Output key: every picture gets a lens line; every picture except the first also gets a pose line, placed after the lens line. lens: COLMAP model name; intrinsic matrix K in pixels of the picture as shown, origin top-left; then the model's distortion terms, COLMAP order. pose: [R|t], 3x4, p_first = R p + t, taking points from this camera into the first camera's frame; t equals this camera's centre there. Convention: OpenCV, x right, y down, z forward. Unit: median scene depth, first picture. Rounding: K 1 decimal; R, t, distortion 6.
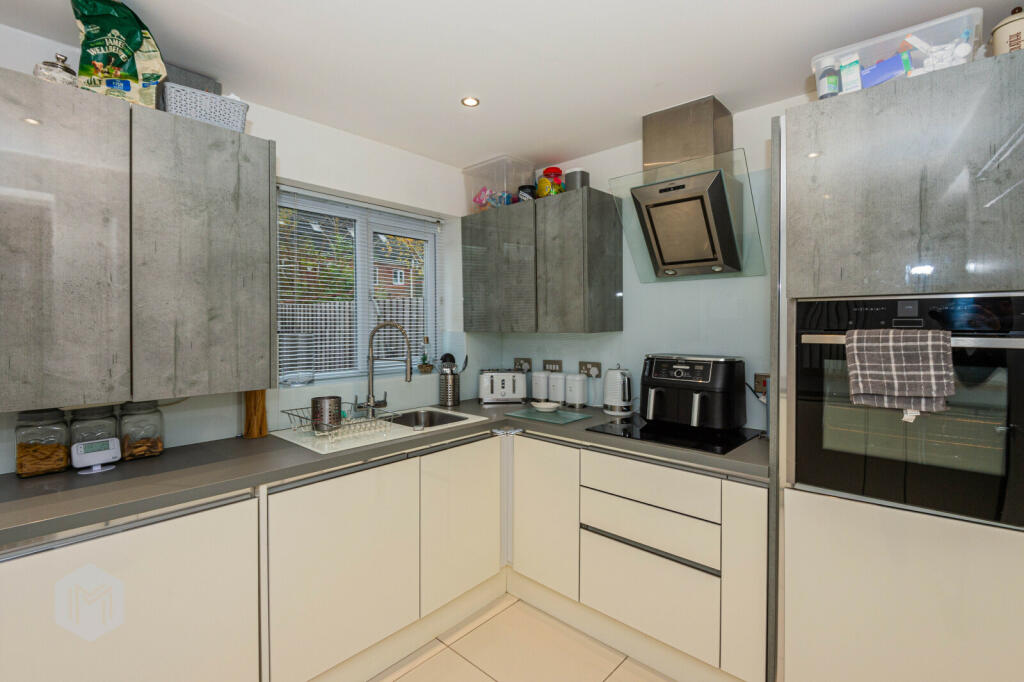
lens RADIAL K [[471.2, 0, 514.5], [0, 471.2, 324.8], [0, 0, 1]] dist [-0.001701, -0.000533]
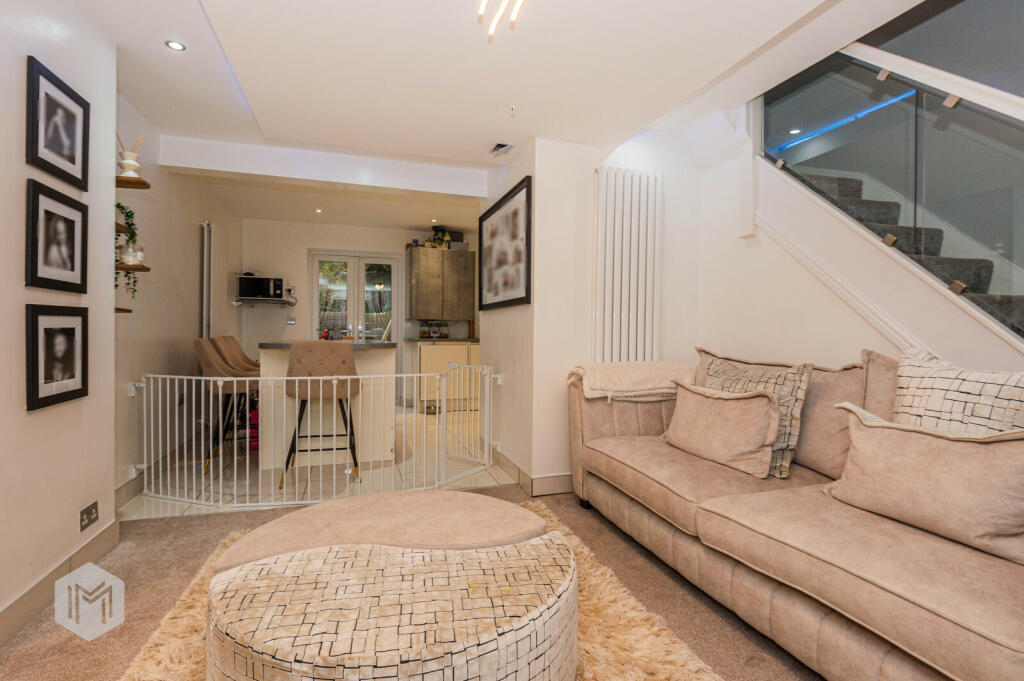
lens RADIAL K [[467.1, 0, 509.1], [0, 467.1, 332.2], [0, 0, 1]] dist [0.002005, 0.000020]
pose [[0.876170, 0.009003, -0.481918, 1.753567], [-0.009095, 0.999956, 0.002146, 0.259360], [0.481916, 0.002503, 0.876214, -2.418207]]
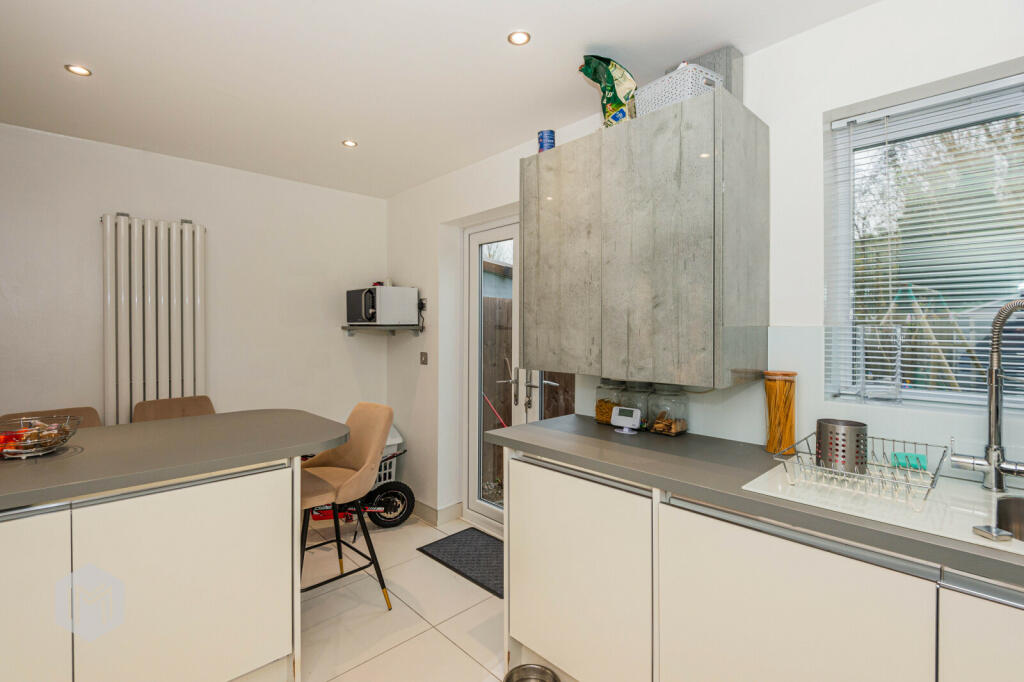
lens RADIAL K [[467.1, 0, 509.1], [0, 467.1, 332.7], [0, 0, 1]] dist [0.002005, 0.000020]
pose [[-0.080084, 0.007108, -0.996763, 0.404670], [-0.002398, 0.999970, 0.007323, 0.039948], [0.996785, 0.002977, -0.080065, 0.850408]]
